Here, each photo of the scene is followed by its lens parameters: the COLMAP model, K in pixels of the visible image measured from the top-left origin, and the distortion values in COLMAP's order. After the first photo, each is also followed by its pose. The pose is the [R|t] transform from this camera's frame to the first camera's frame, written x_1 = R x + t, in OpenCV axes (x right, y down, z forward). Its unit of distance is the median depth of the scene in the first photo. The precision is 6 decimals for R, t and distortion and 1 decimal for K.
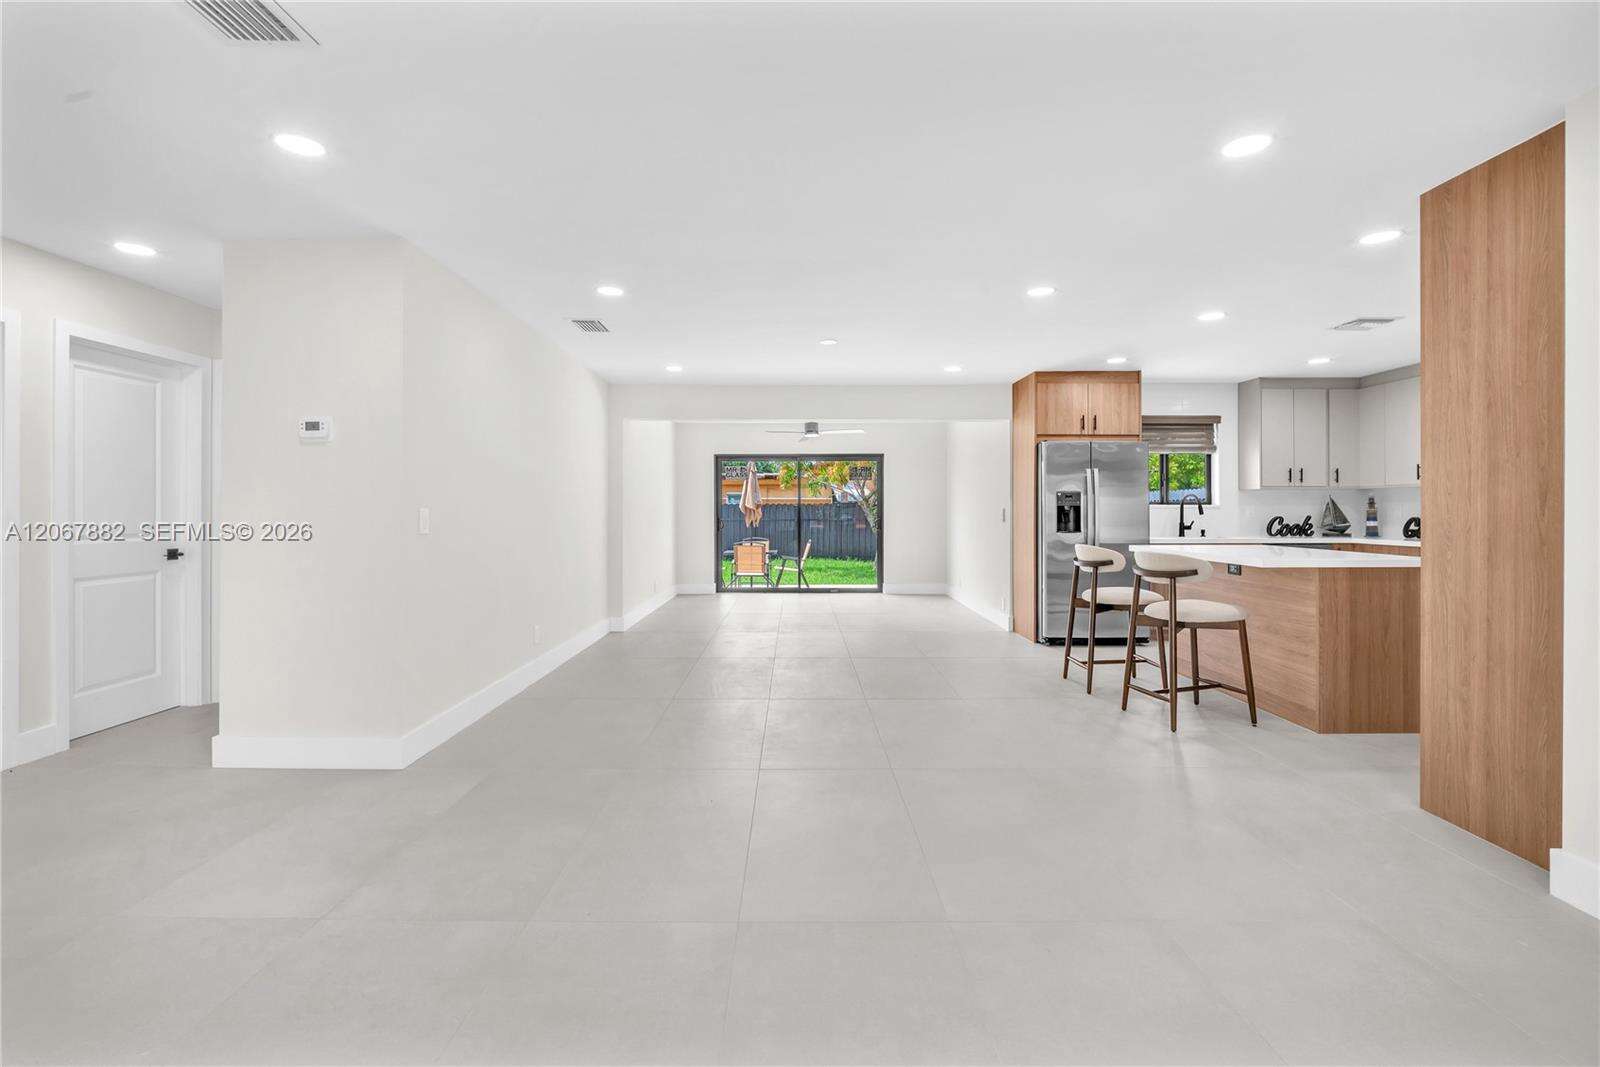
lens RADIAL K [[704.2, 0, 788.3], [0, 704.2, 508.3], [0, 0, 1]] dist [-0.015045, 0.000563]
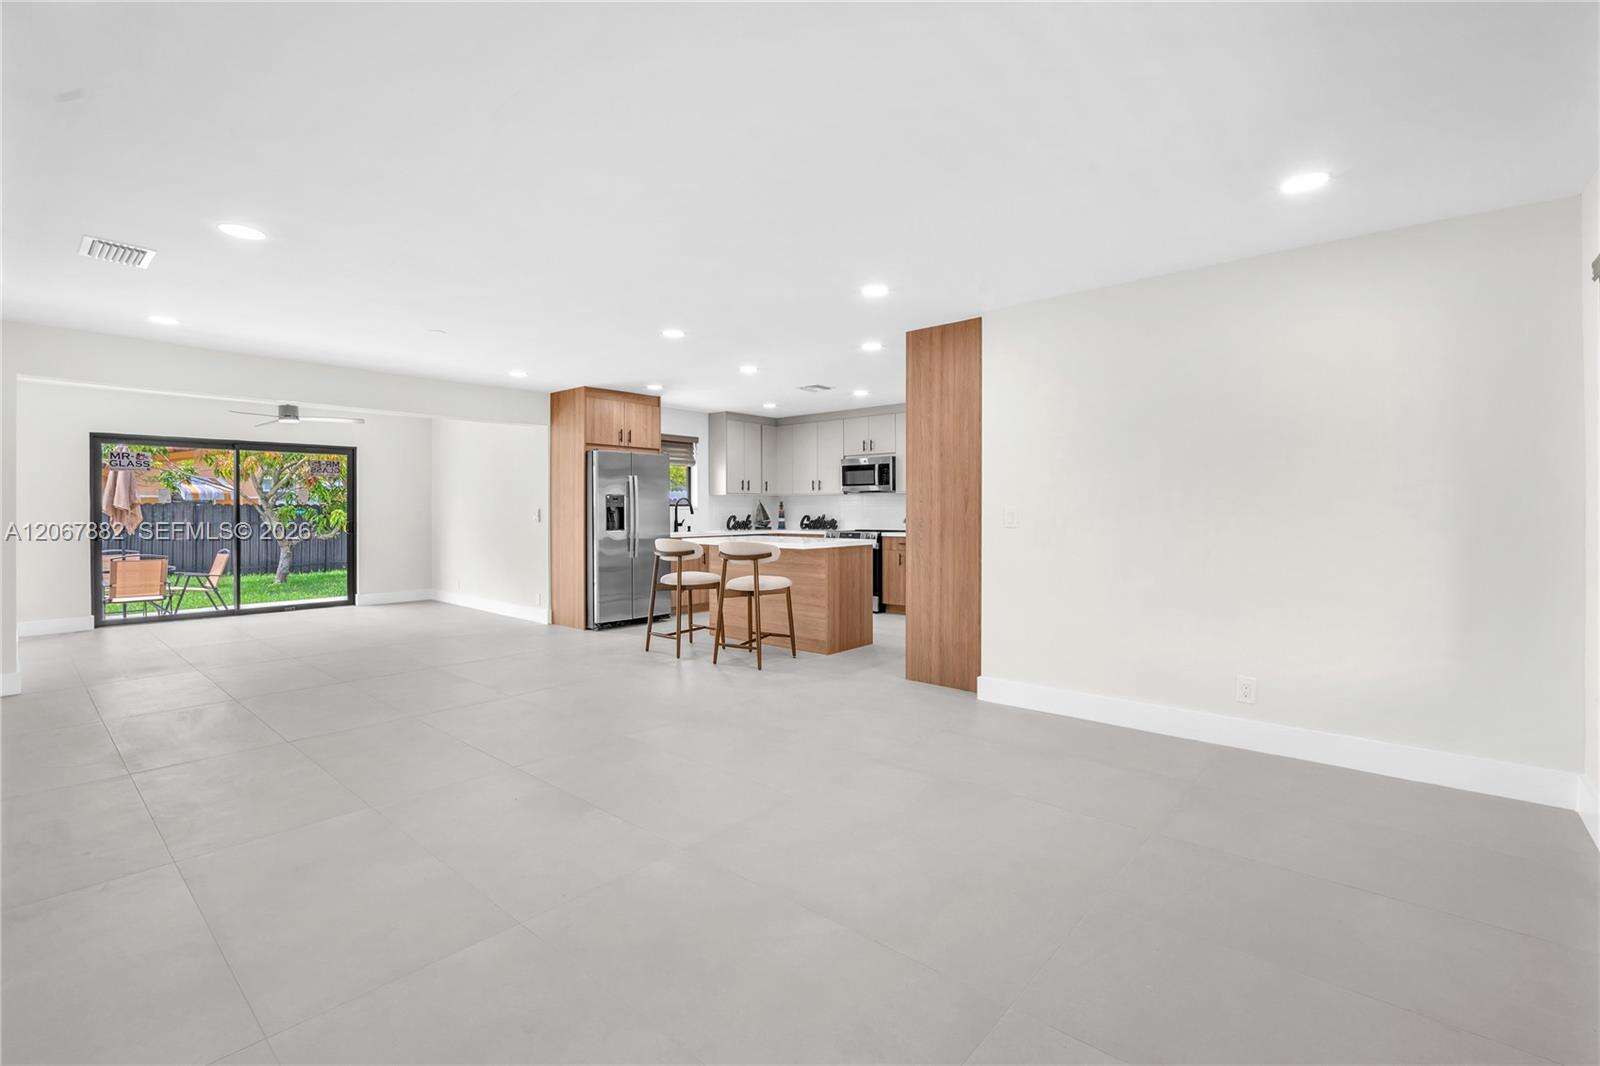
lens RADIAL K [[704.6, 0, 791.9], [0, 704.6, 511.1], [0, 0, 1]] dist [-0.015455, 0.005061]
pose [[0.654011, -0.001576, 0.756483, -0.266649], [-0.000633, 0.999996, 0.002630, -0.000082], [-0.756485, -0.002199, 0.654007, 0.021301]]
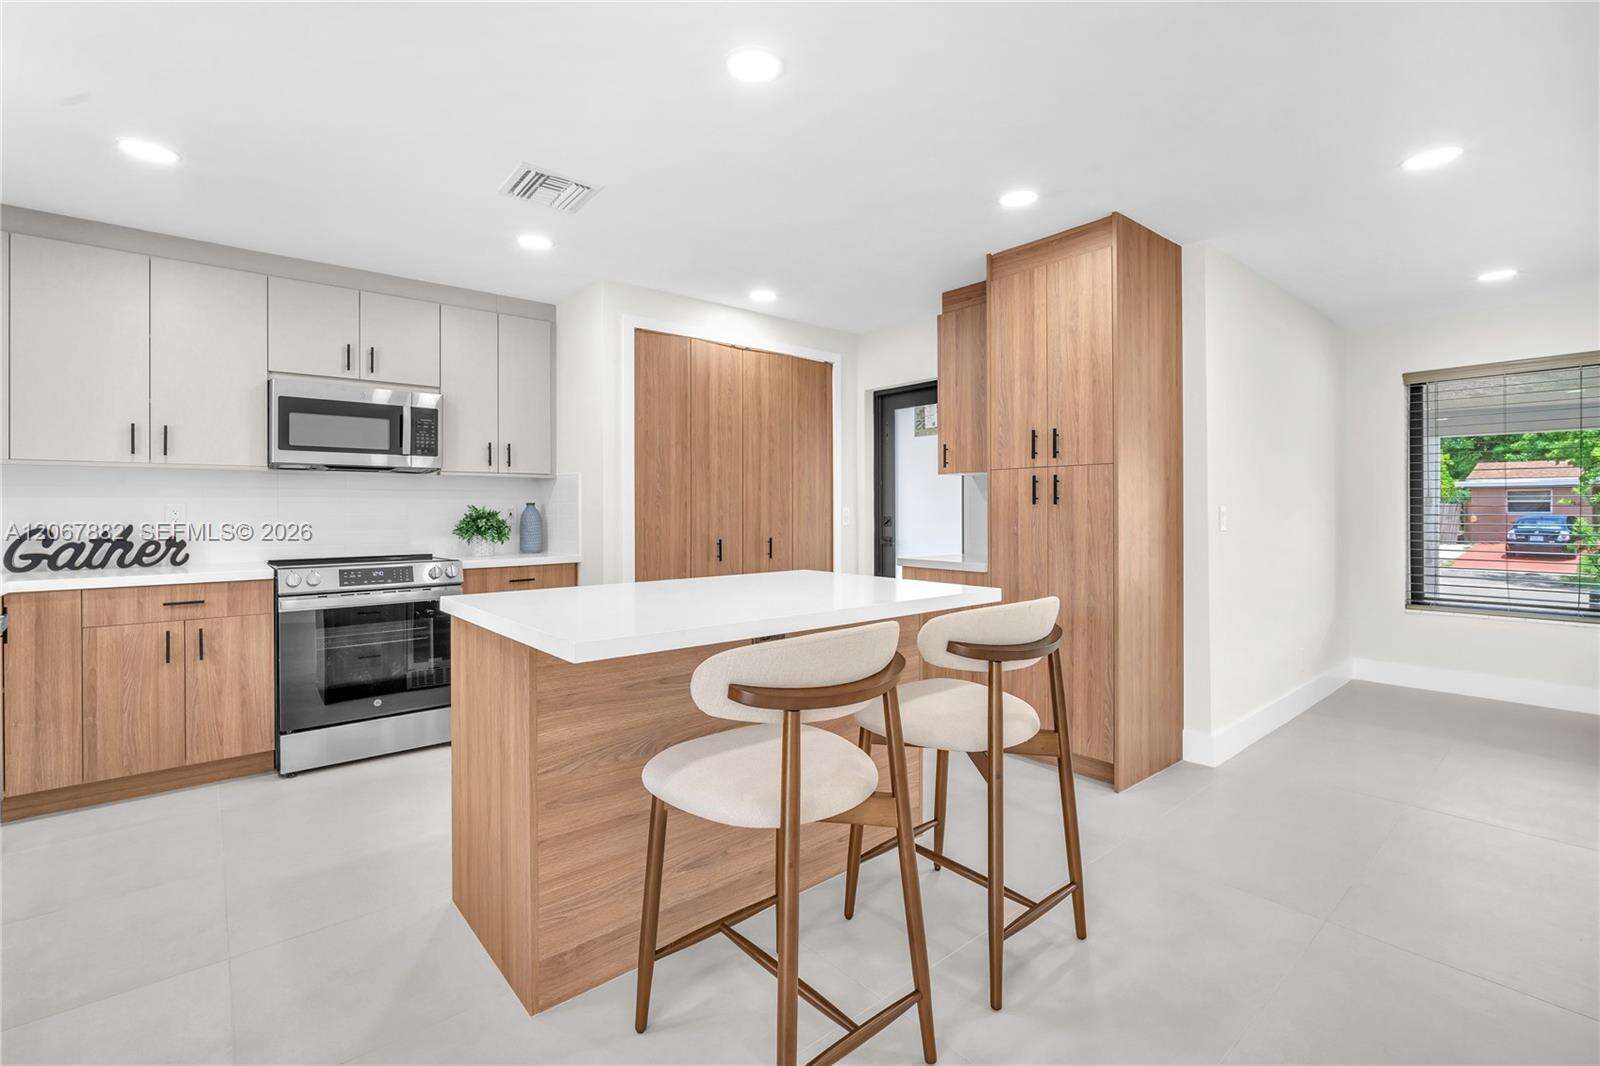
lens RADIAL K [[709.5, 0, 791.3], [0, 709.5, 505.5], [0, 0, 1]] dist [-0.014833, 0.004813]
pose [[-0.651975, 0.006331, 0.758214, 0.178793], [0.001549, 0.999974, -0.007017, 0.001117], [-0.758239, -0.003401, -0.651968, 0.877003]]
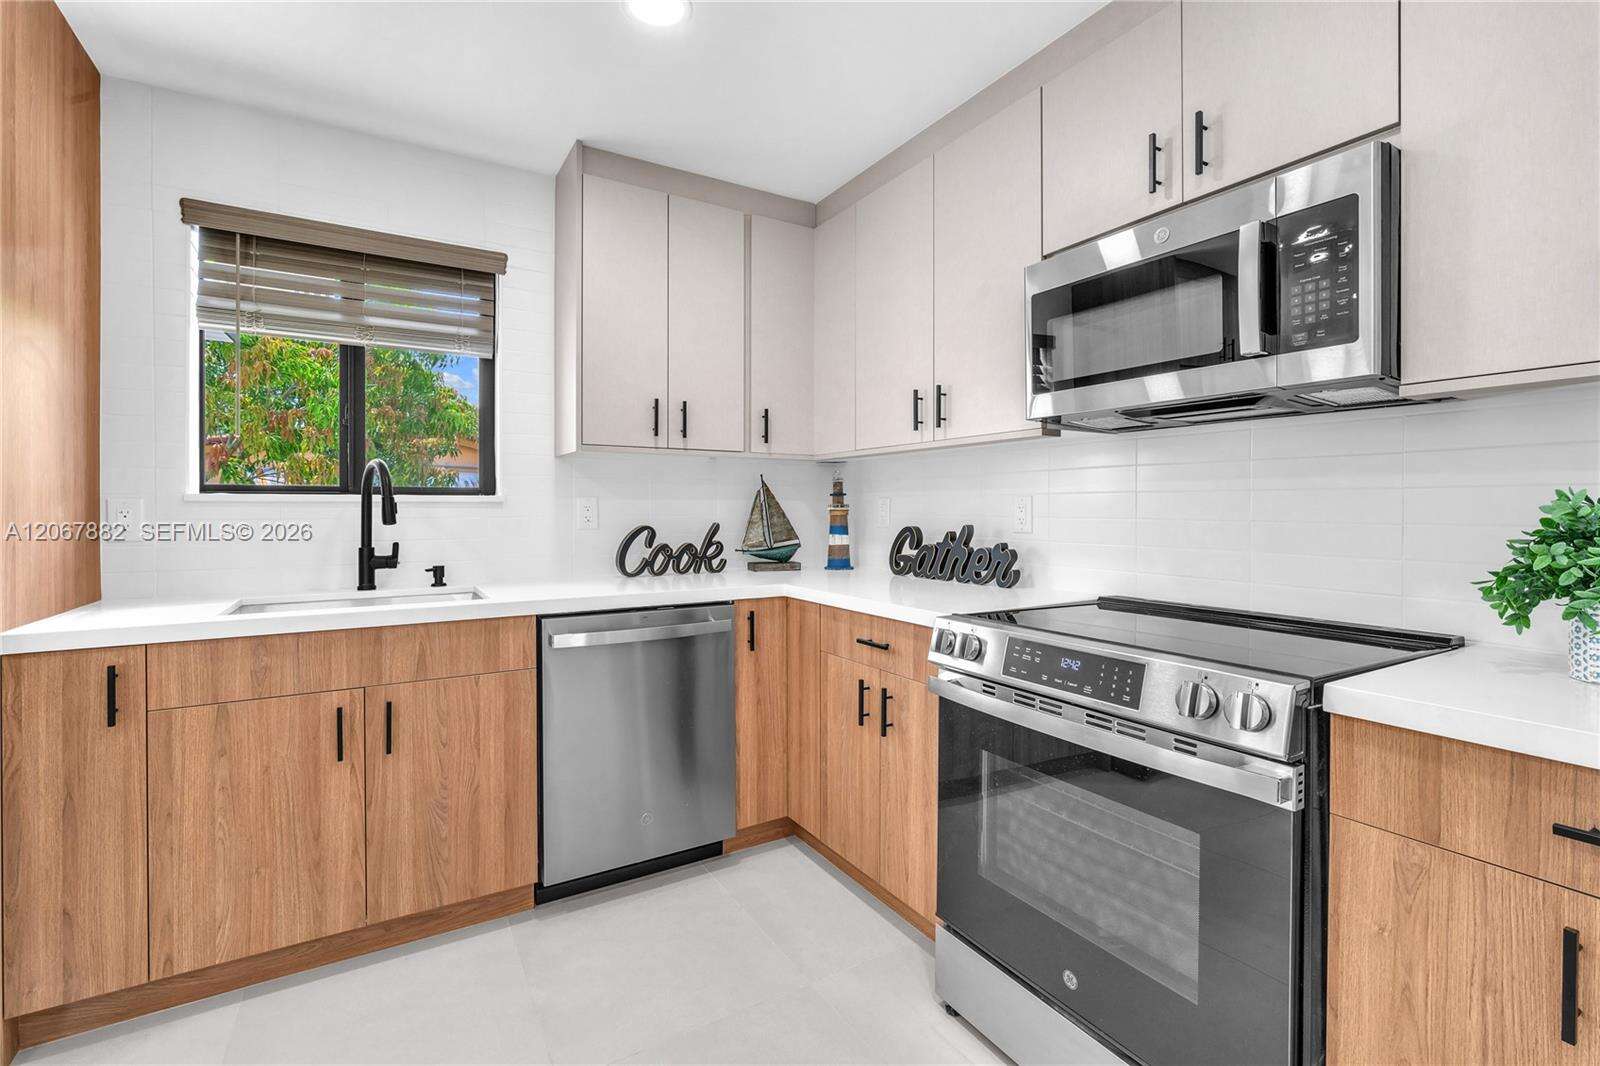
lens RADIAL K [[704.6, 0, 791.9], [0, 704.6, 511.1], [0, 0, 1]] dist [-0.015455, 0.005061]
pose [[0.853665, -0.001651, 0.520821, 0.584210], [-0.002479, 0.999971, 0.007234, 0.000317], [-0.520817, -0.007466, 0.853636, 0.638627]]
